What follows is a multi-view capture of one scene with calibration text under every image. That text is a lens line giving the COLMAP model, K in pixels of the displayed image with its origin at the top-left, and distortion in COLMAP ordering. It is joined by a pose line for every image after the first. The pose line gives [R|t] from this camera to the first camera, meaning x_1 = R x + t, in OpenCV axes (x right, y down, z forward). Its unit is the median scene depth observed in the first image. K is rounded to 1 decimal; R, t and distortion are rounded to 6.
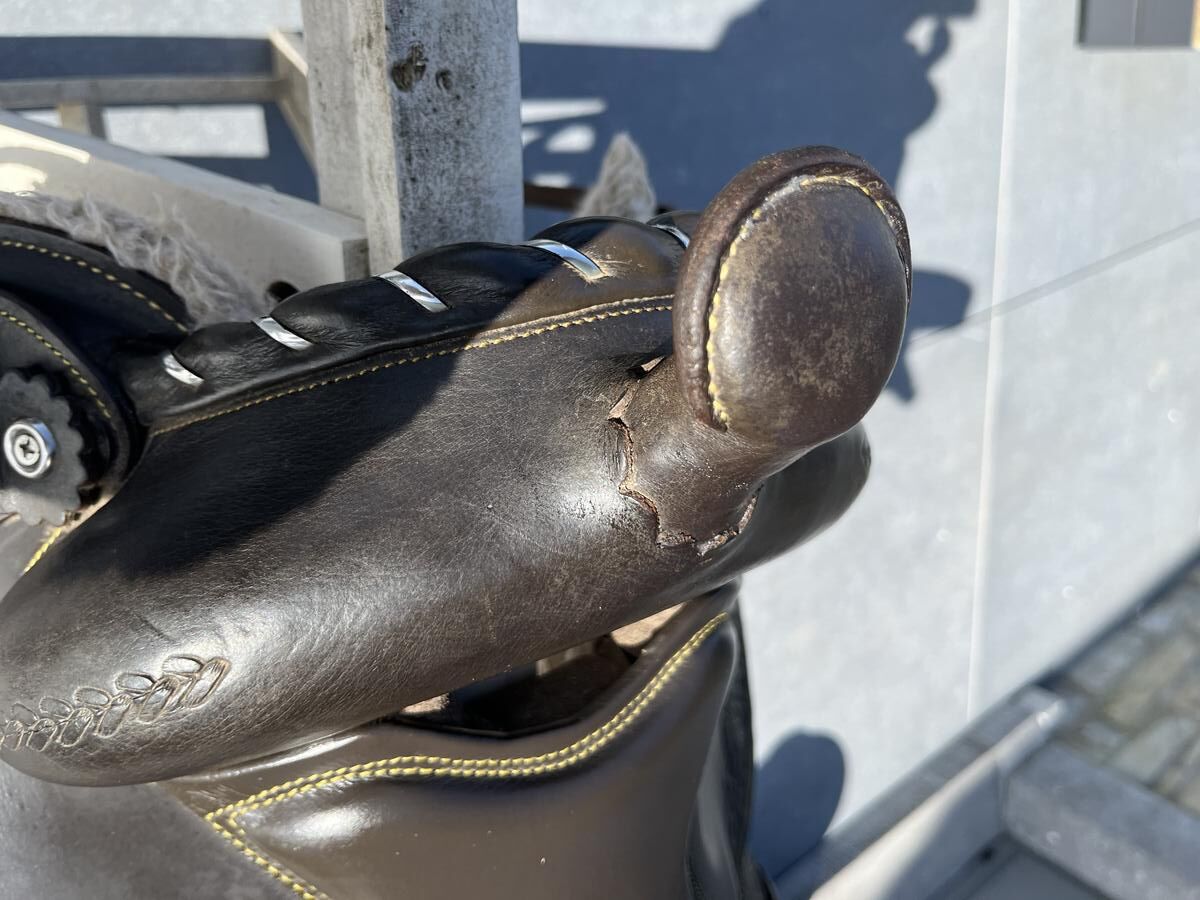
lens RADIAL K [[902.2, 0, 617.3], [0, 902.2, 452.7], [0, 0, 1]] dist [-0.008800, -0.014677]
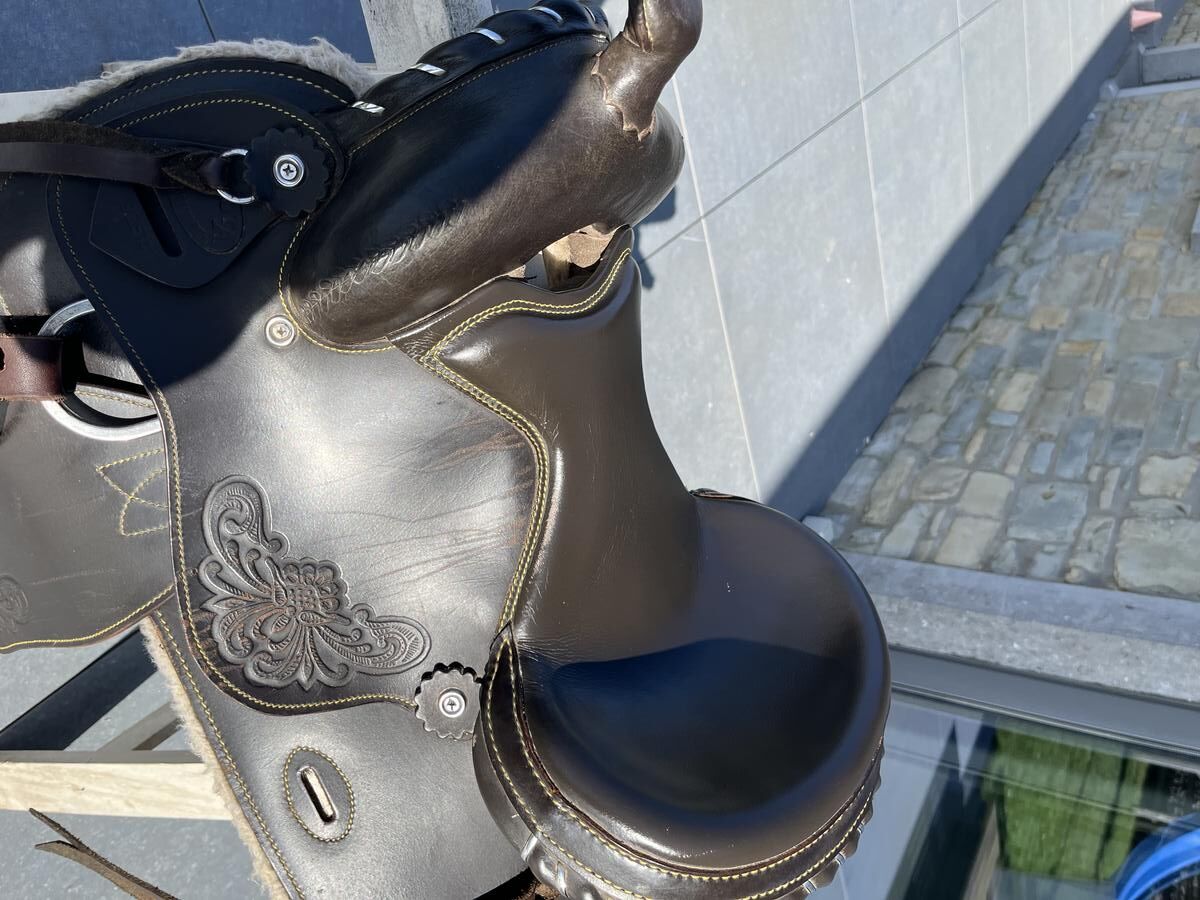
lens RADIAL K [[927.1, 0, 600.0], [0, 927.1, 450.0], [0, 0, 1]] dist [0.096215, -0.127946]
pose [[0.932540, -0.250321, 0.260210, -0.114723], [0.261974, 0.965018, -0.010515, 0.123081], [-0.248475, 0.077974, 0.965495, -0.168435]]
